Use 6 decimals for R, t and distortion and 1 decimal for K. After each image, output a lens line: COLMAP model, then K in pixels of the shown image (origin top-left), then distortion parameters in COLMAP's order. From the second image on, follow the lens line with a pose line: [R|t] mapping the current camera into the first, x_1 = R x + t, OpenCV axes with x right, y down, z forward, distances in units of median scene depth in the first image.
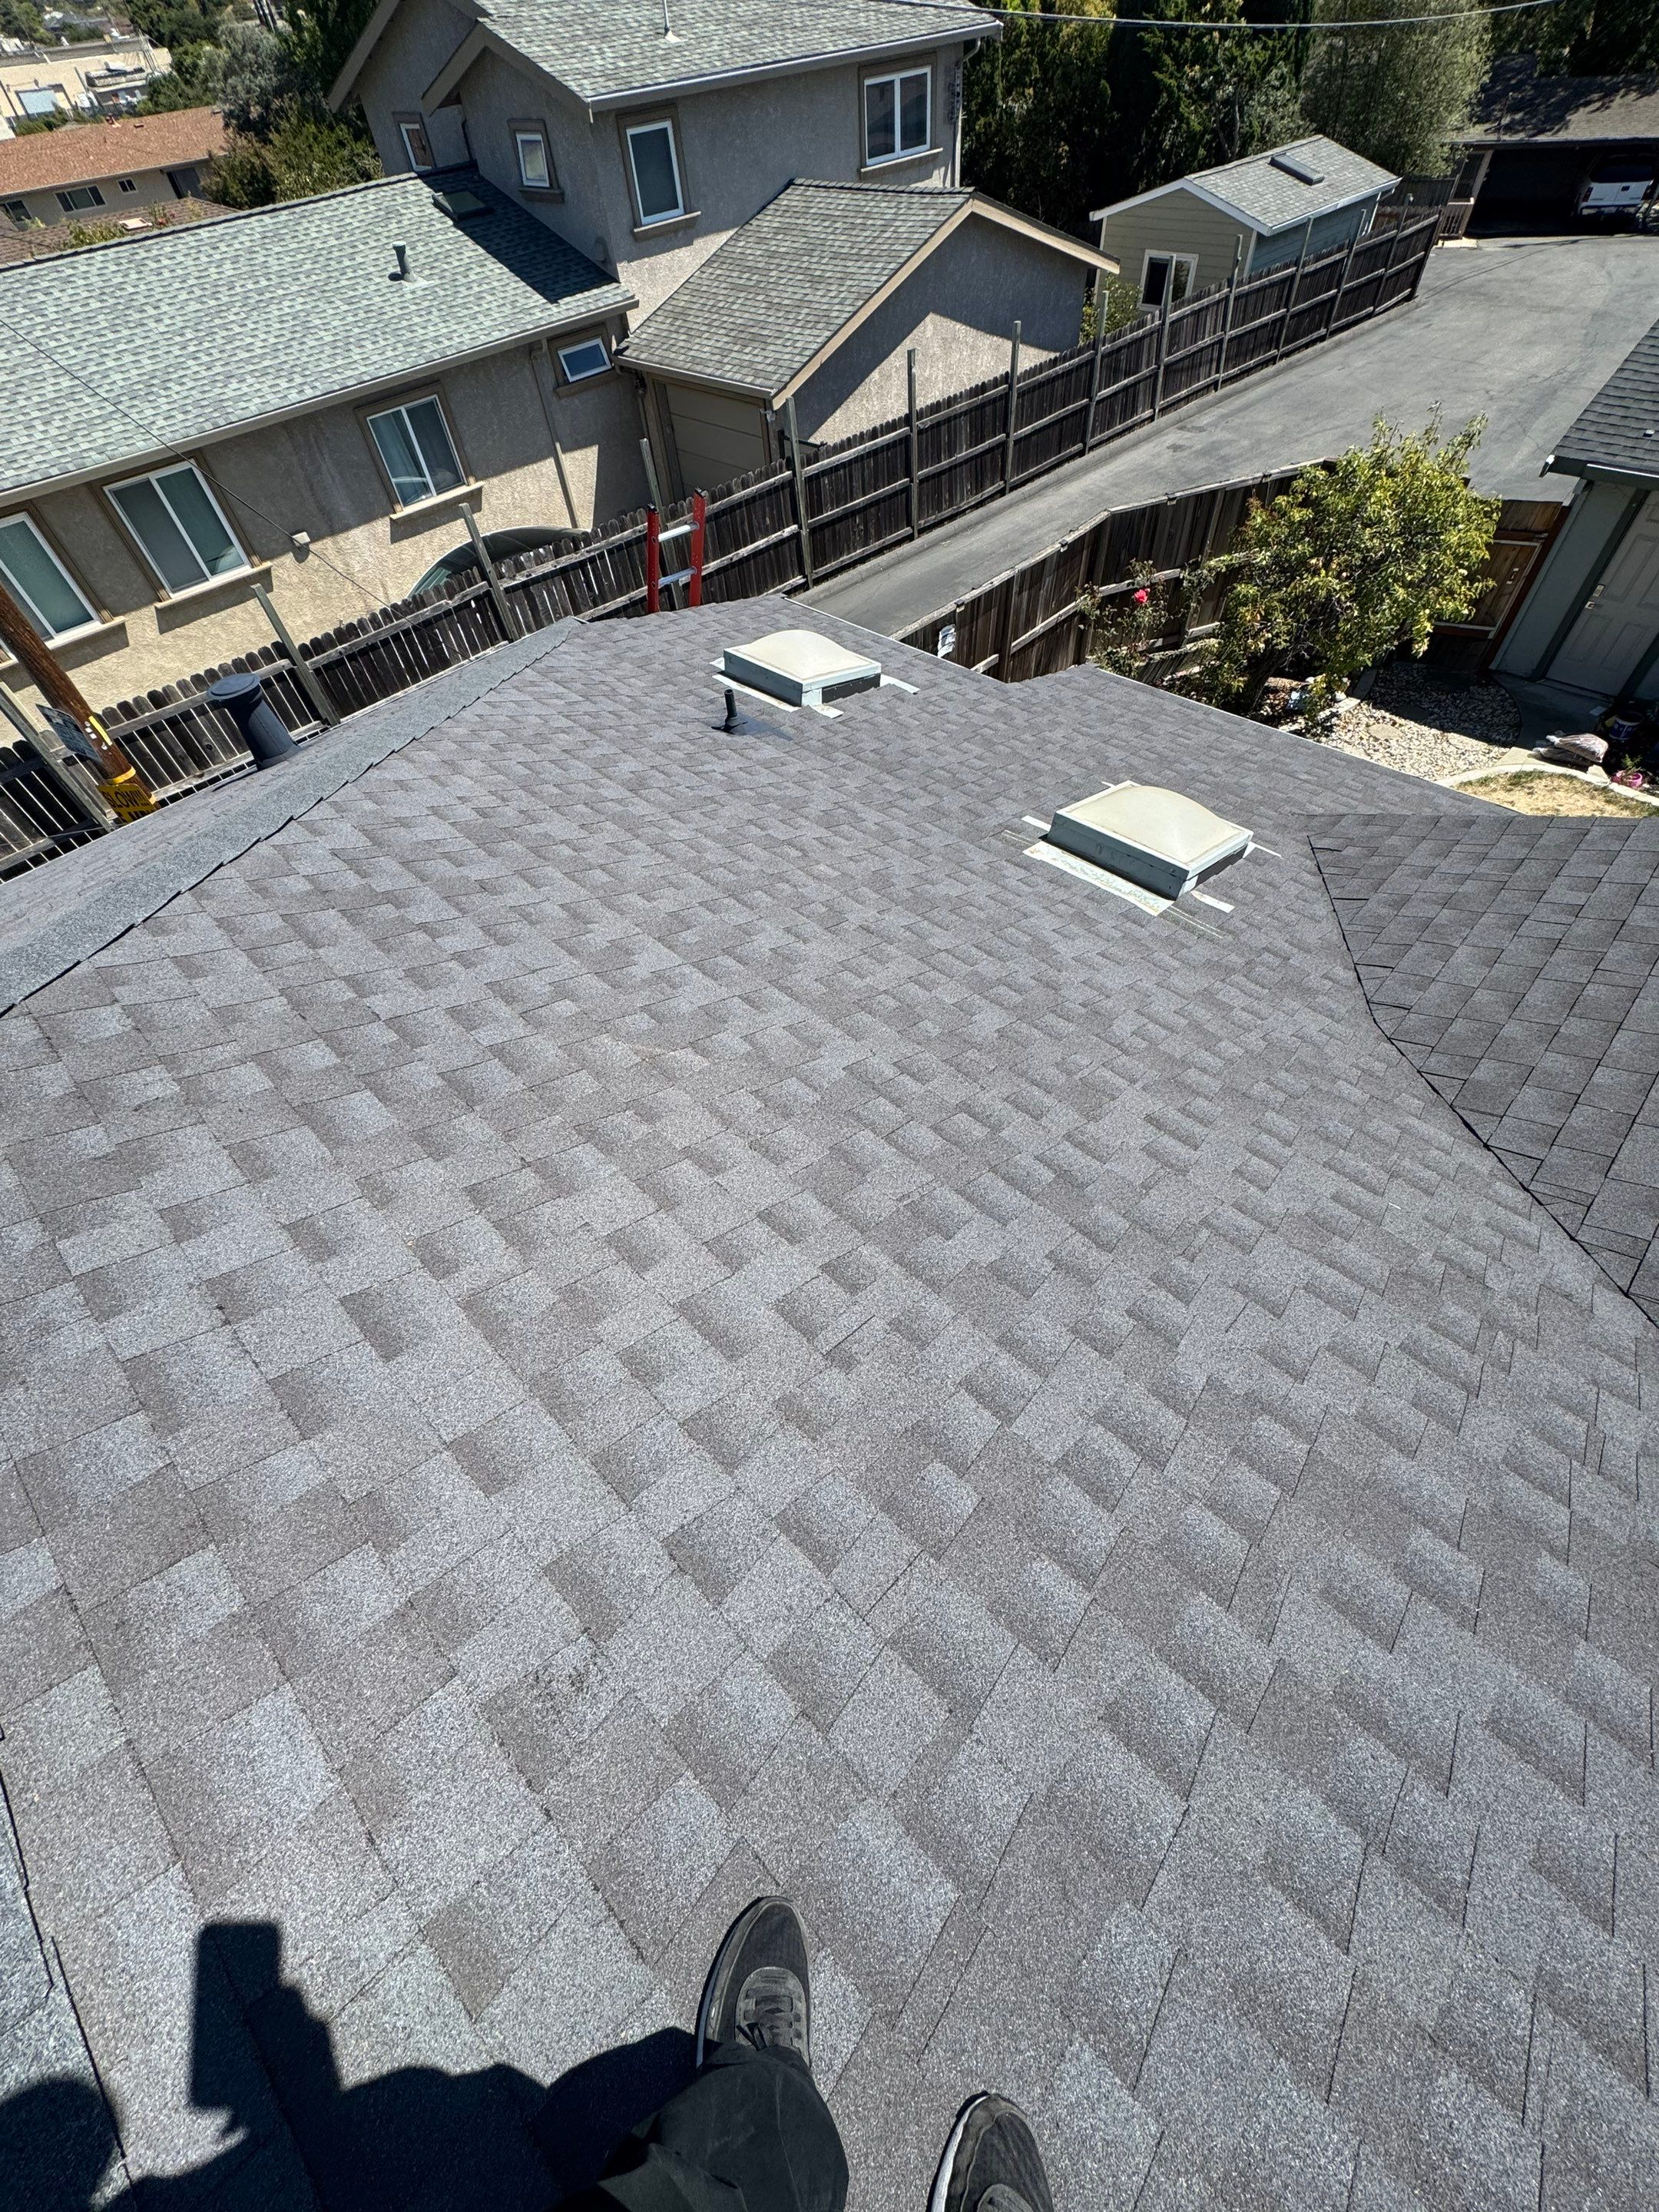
lens RADIAL K [[887.5, 0, 834.5], [0, 887.5, 1110.7], [0, 0, 1]] dist [0.000392, -0.000055]
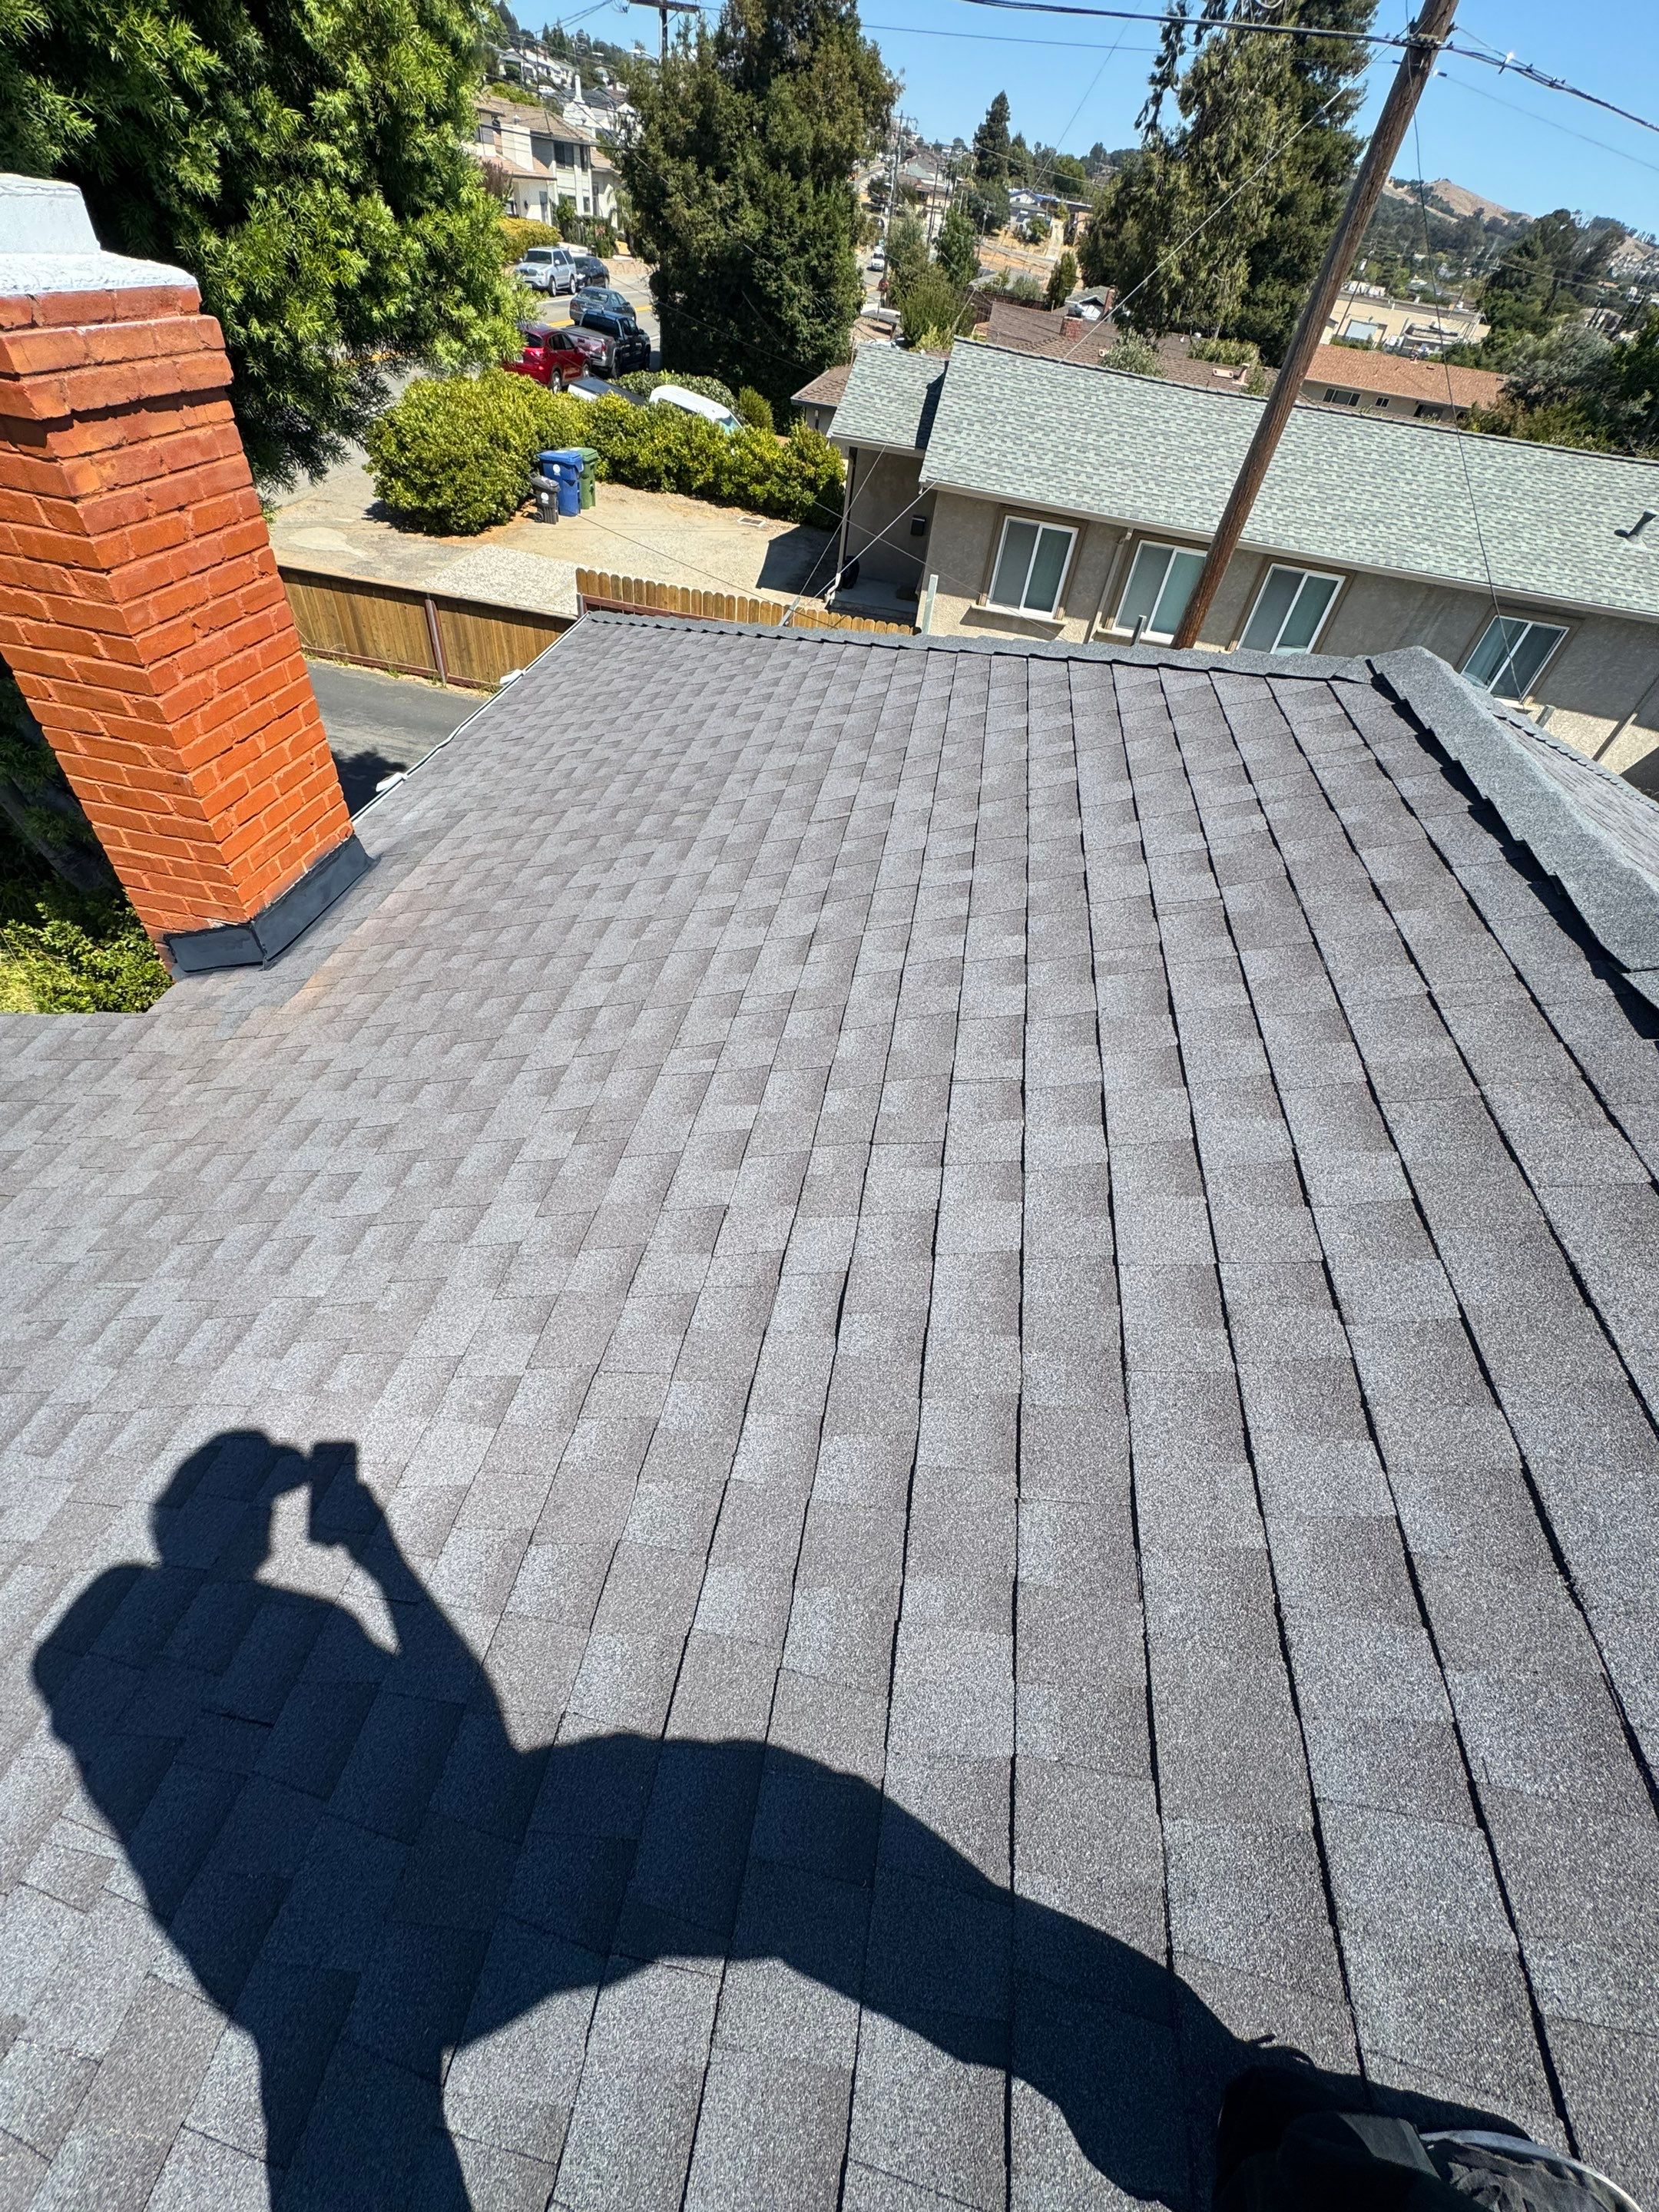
lens RADIAL K [[887.5, 0, 830.9], [0, 887.5, 1109.2], [0, 0, 1]] dist [0.000392, -0.000055]
pose [[0.562528, 0.681734, -0.467761, -0.058076], [-0.742815, 0.665156, 0.076119, 0.141106], [0.363027, 0.304641, 0.880571, -0.070287]]
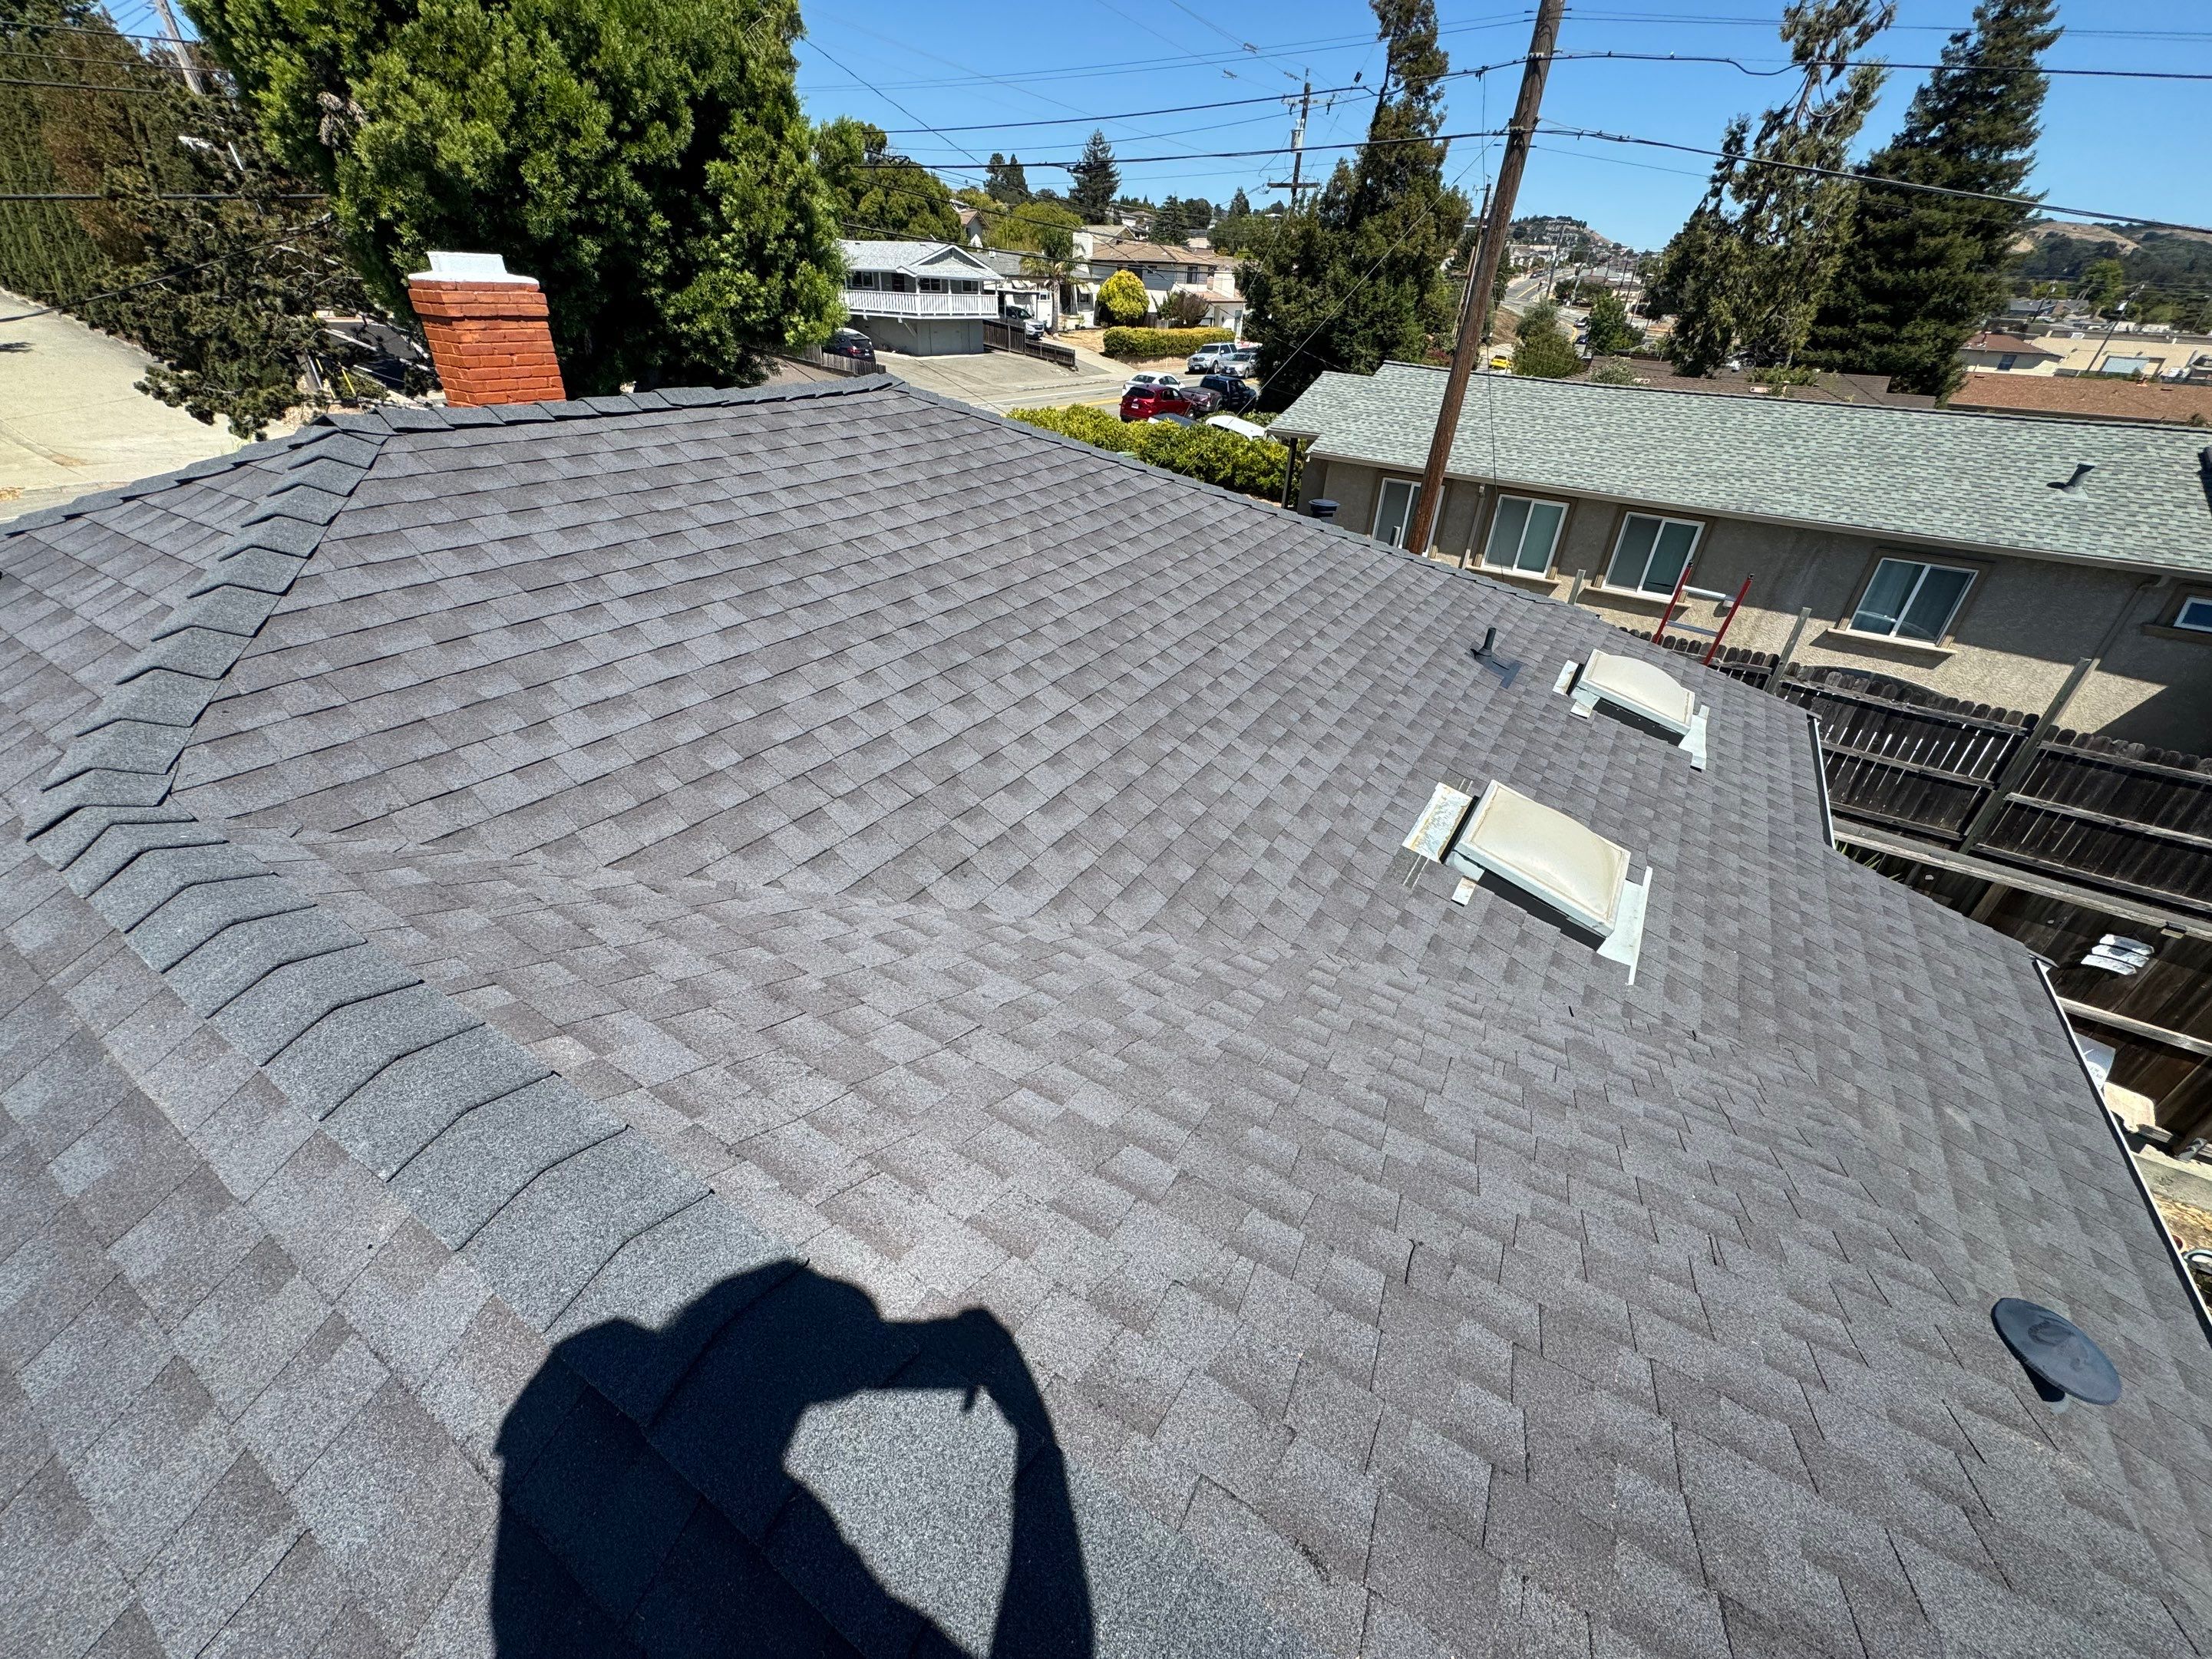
lens RADIAL K [[887.4, 0, 1104.3], [0, 887.4, 834.4], [0, 0, 1]] dist [0.000392, -0.000055]
pose [[0.209946, 0.585927, -0.782695, 0.293770], [-0.811696, 0.550727, 0.194551, -0.038486], [0.545044, 0.594465, 0.591217, 0.049069]]
